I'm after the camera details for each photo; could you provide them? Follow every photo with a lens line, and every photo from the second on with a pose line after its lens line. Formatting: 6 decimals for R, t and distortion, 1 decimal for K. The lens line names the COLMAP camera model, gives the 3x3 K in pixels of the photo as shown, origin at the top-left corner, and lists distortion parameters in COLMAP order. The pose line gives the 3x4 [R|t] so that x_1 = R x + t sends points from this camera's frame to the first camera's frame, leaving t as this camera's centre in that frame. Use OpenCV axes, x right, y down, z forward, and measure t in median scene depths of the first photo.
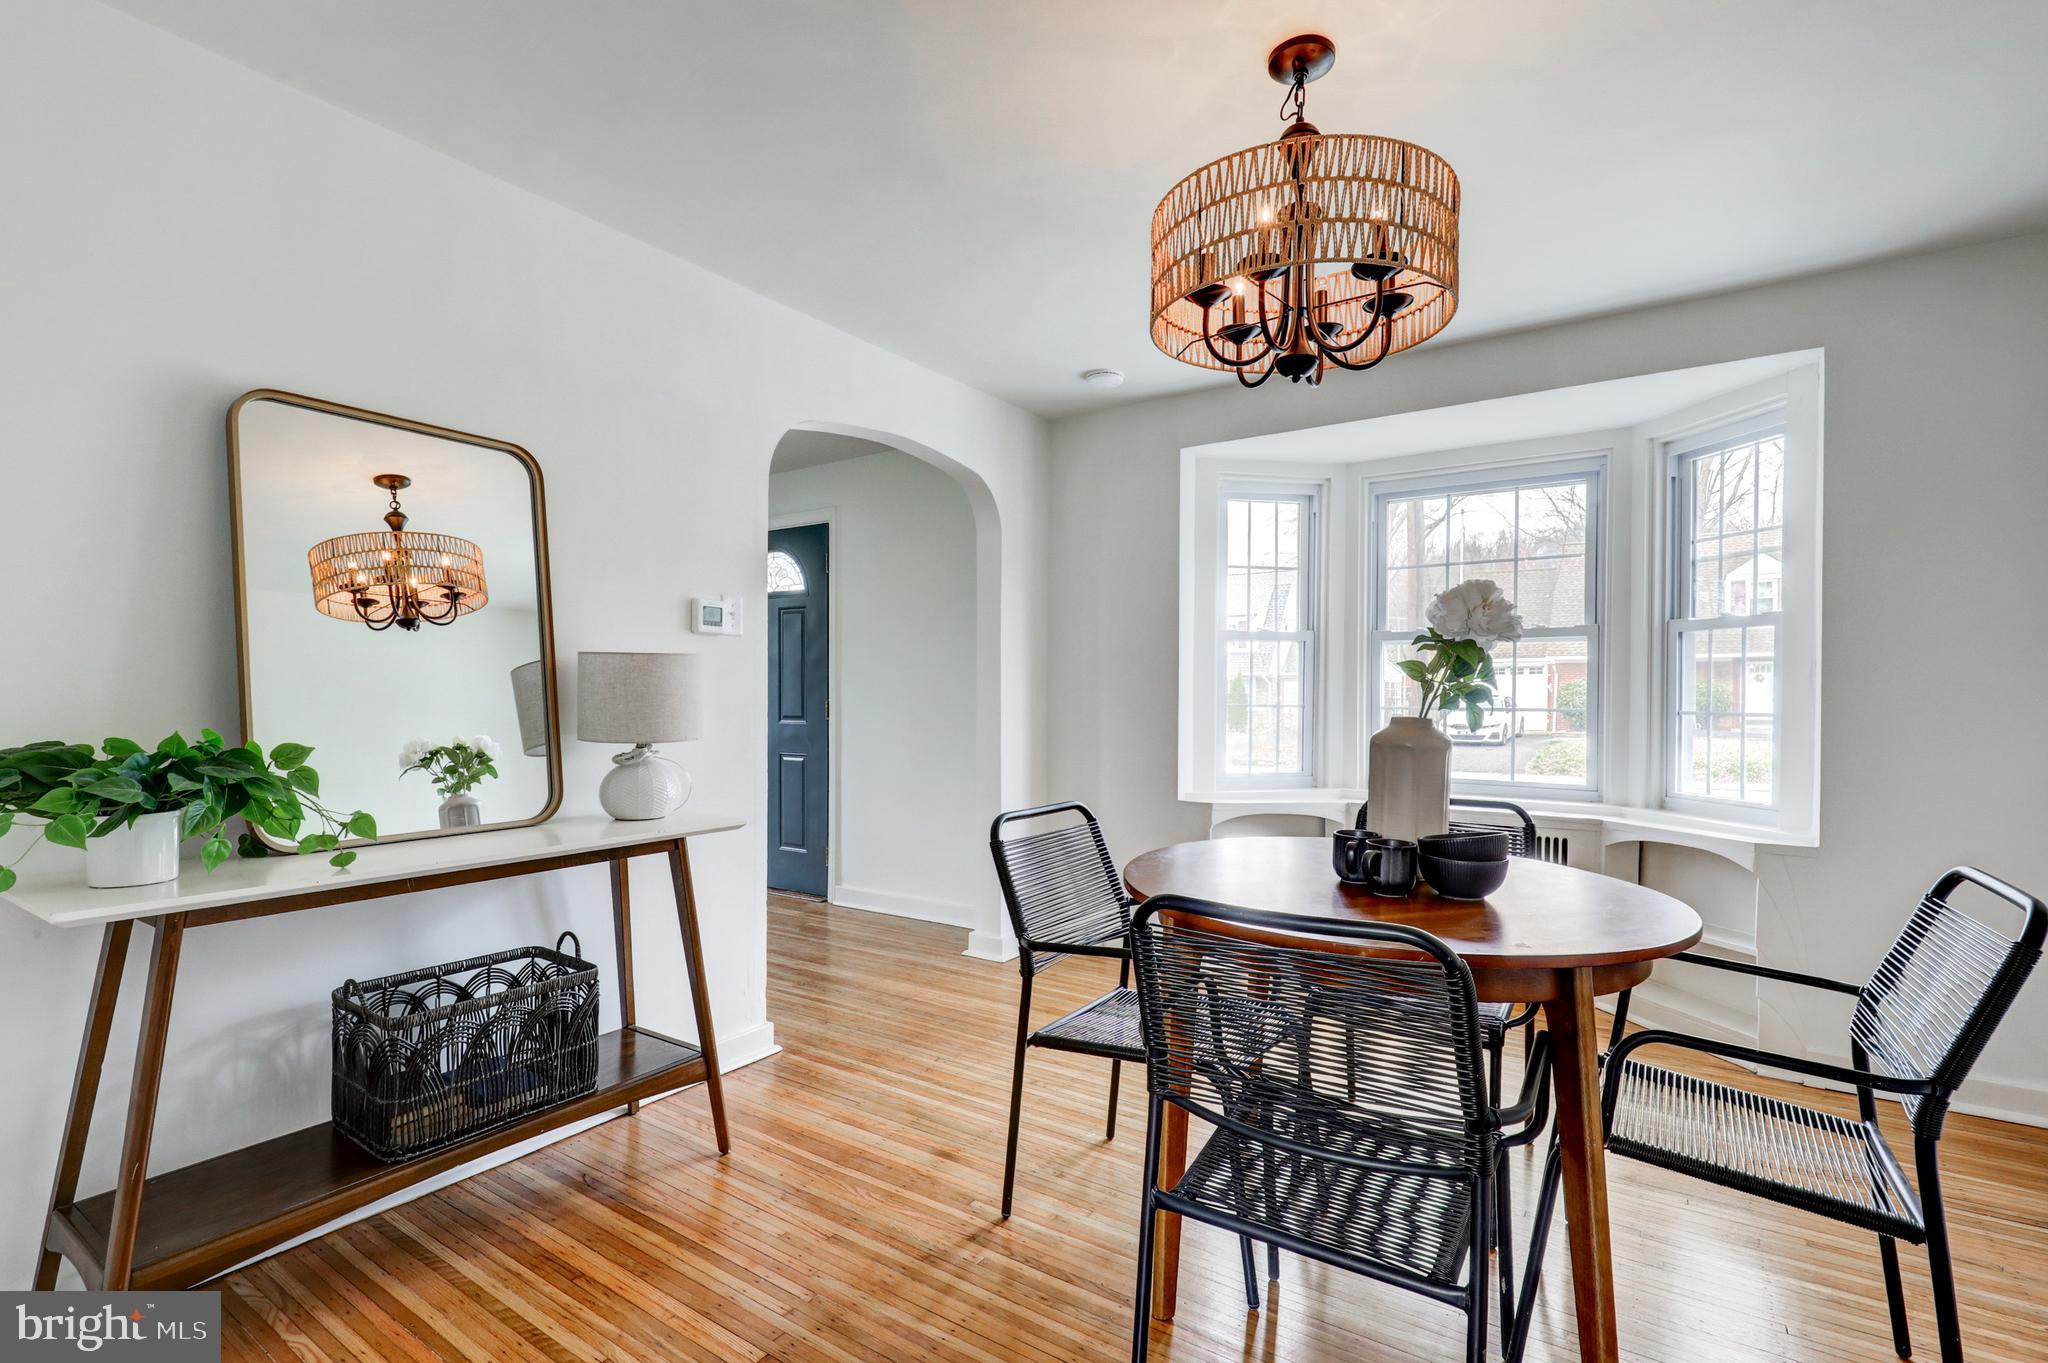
lens RADIAL K [[928.6, 0, 1034.7], [0, 928.6, 693.6], [0, 0, 1]] dist [-0.006549, 0.000430]
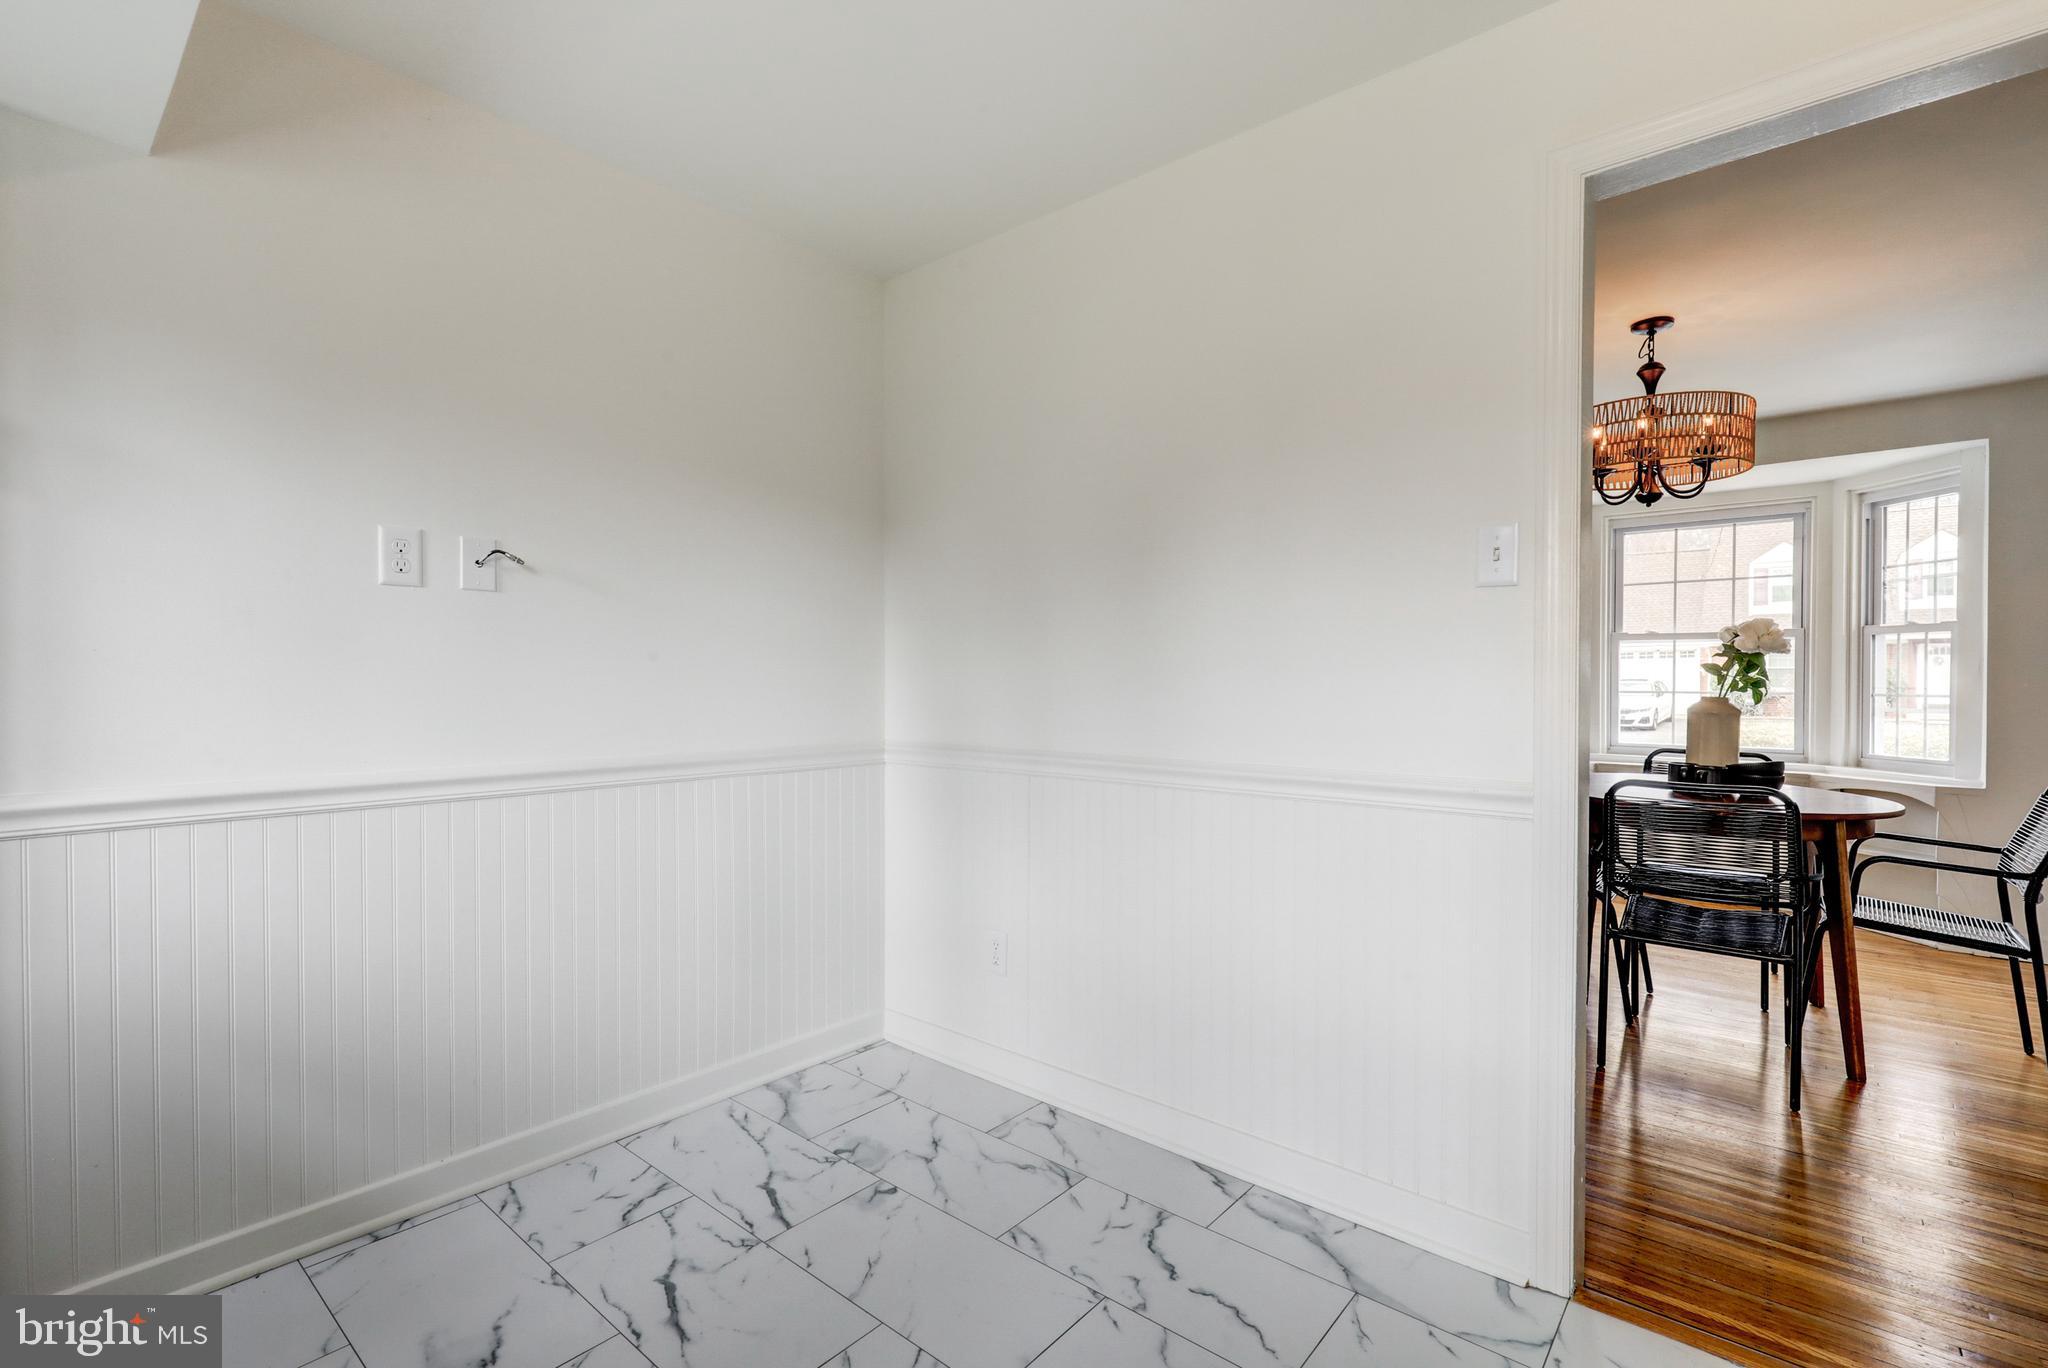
lens RADIAL K [[928.6, 0, 1010.4], [0, 928.6, 684.0], [0, 0, 1]] dist [-0.006549, 0.000430]
pose [[0.992404, -0.004626, -0.122935, -0.683504], [0.005159, 0.999979, 0.004021, -0.011628], [0.122914, -0.004625, 0.992407, -0.868523]]
